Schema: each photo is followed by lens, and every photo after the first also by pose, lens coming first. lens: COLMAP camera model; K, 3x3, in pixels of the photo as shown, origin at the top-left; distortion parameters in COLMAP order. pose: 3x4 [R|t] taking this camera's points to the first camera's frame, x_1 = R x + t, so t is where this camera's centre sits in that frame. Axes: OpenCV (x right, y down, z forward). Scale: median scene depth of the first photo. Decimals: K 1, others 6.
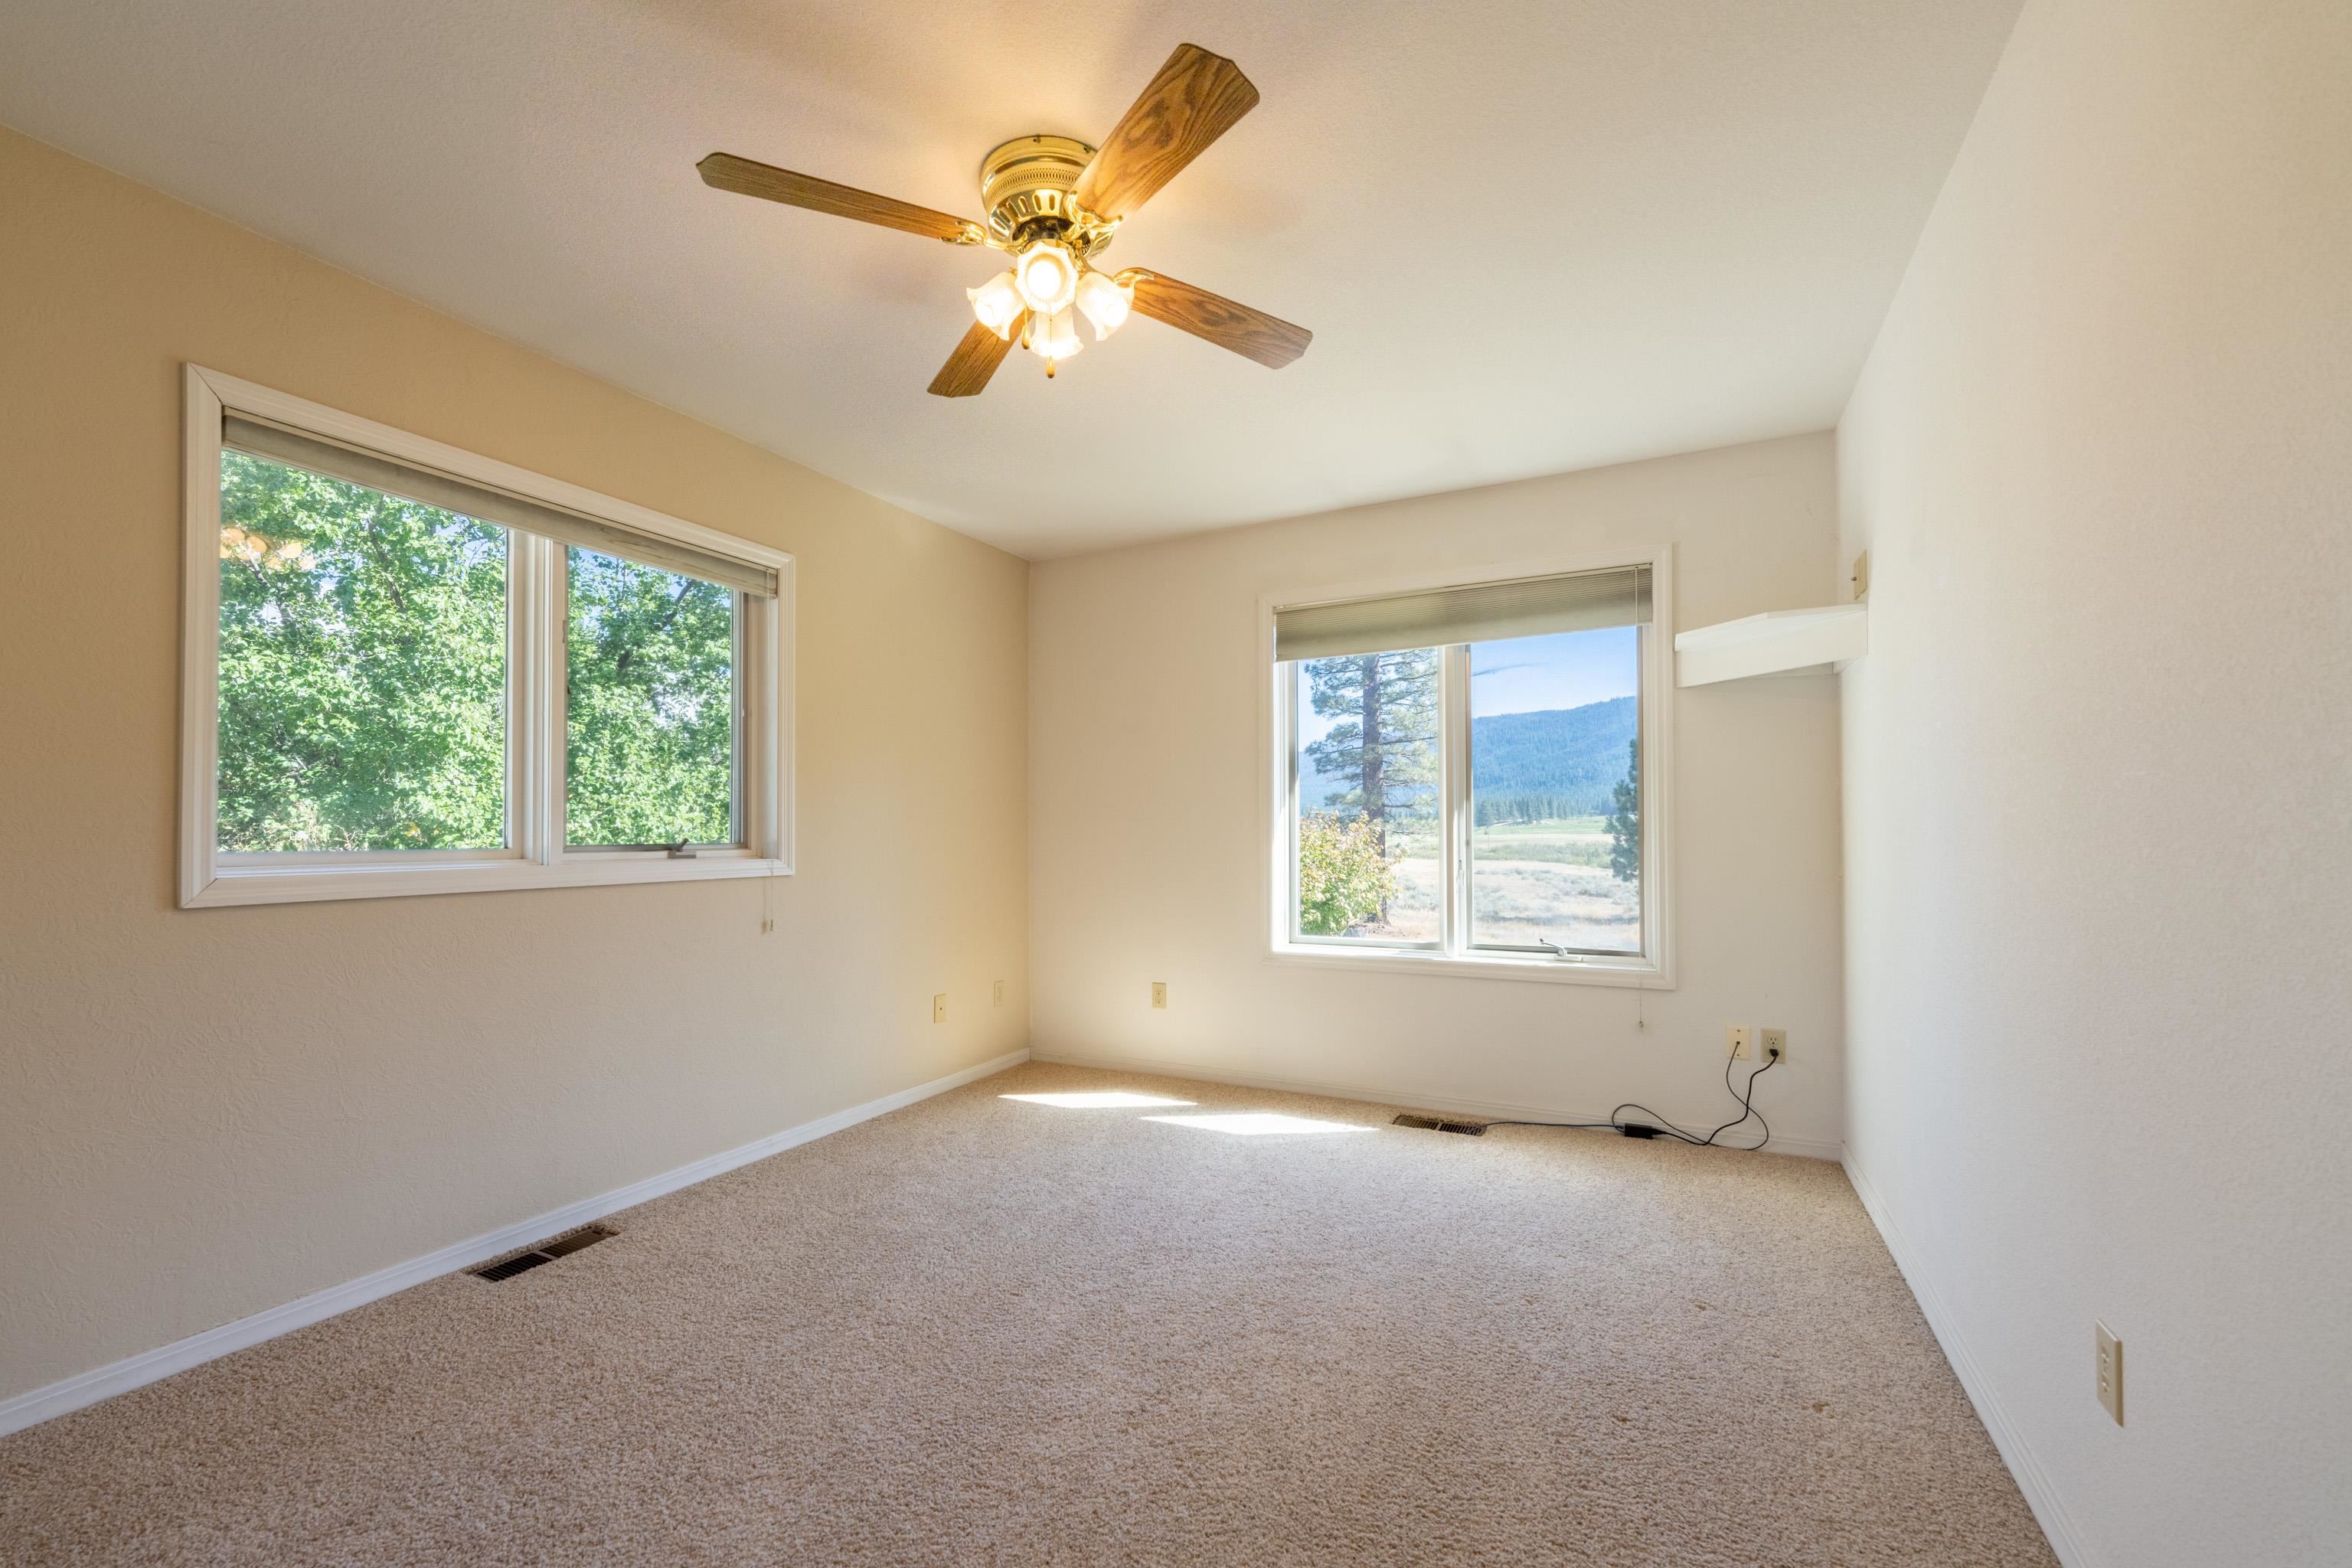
lens RADIAL K [[971.8, 0, 1150.1], [0, 971.8, 831.4], [0, 0, 1]] dist [-0.006004, 0.000462]
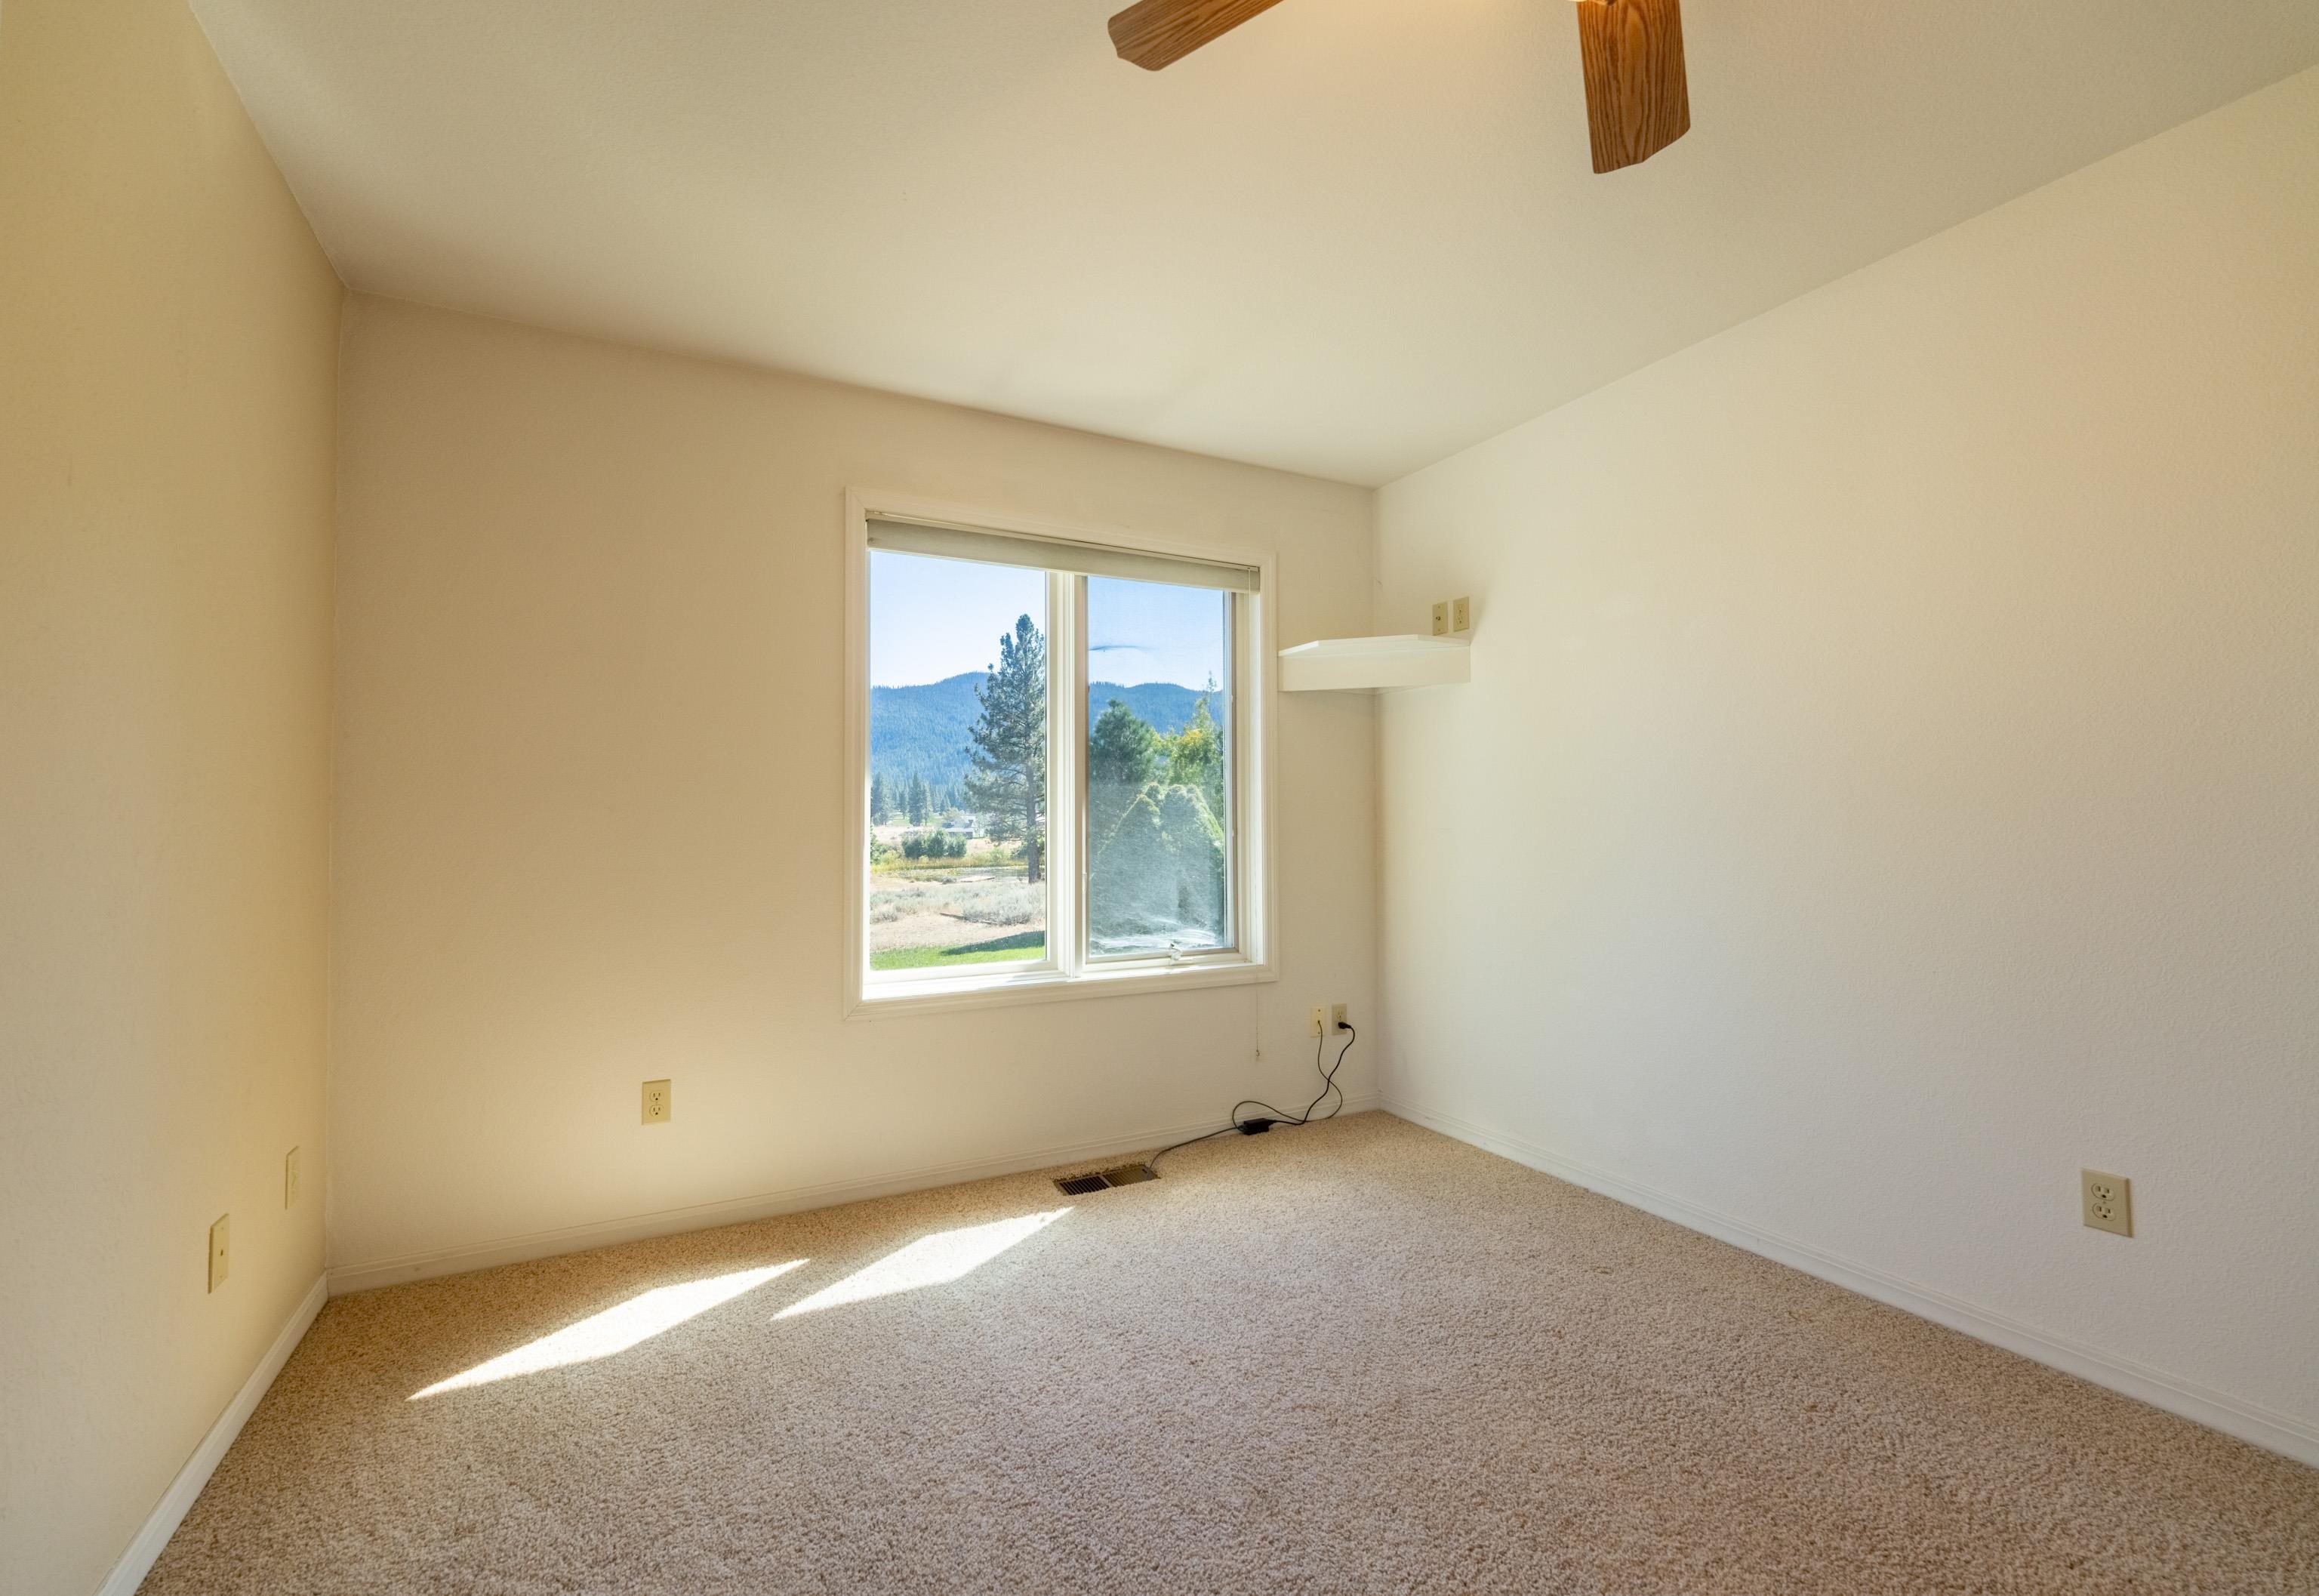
lens RADIAL K [[974.6, 0, 1157.3], [0, 974.6, 809.4], [0, 0, 1]] dist [0.001022, -0.000219]
pose [[0.569900, 0.017187, 0.821534, -0.398017], [-0.001171, 0.999797, -0.020104, 0.001187], [-0.821713, 0.010495, 0.569805, 0.516113]]
